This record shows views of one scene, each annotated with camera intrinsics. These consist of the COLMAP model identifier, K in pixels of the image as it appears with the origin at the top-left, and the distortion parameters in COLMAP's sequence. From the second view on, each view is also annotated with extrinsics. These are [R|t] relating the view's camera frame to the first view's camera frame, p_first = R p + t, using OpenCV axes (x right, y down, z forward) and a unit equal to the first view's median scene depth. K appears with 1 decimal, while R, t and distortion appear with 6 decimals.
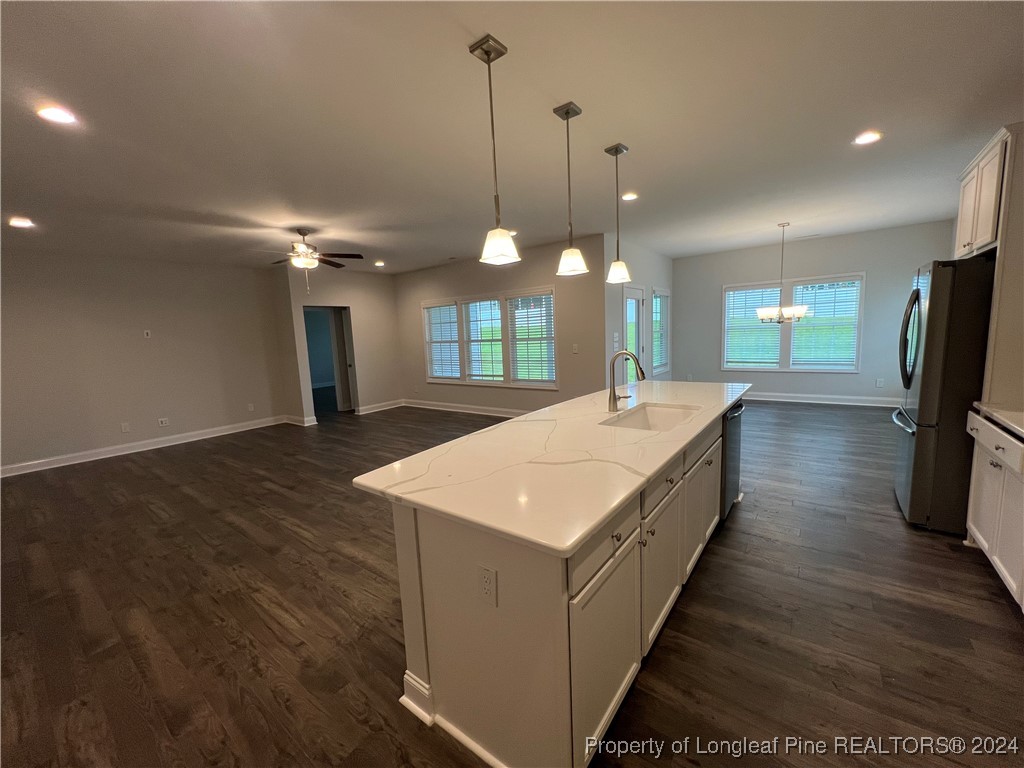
lens RADIAL K [[408.6, 0, 512.7], [0, 408.6, 385.5], [0, 0, 1]] dist [-0.001595, 0.000449]
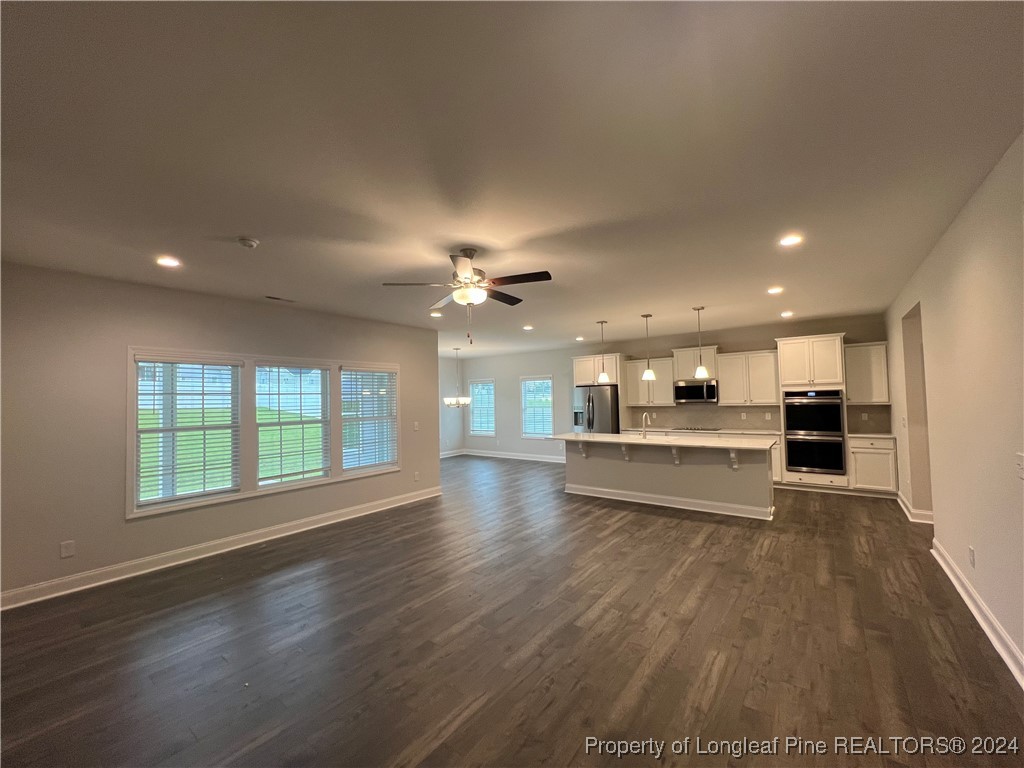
lens RADIAL K [[408.6, 0, 512.7], [0, 408.6, 385.5], [0, 0, 1]] dist [-0.001595, 0.000449]
pose [[0.003498, 0.080667, 0.996735, -1.157674], [0.152909, 0.984976, -0.080252, -0.090382], [-0.988234, 0.152690, -0.008889, 0.948239]]
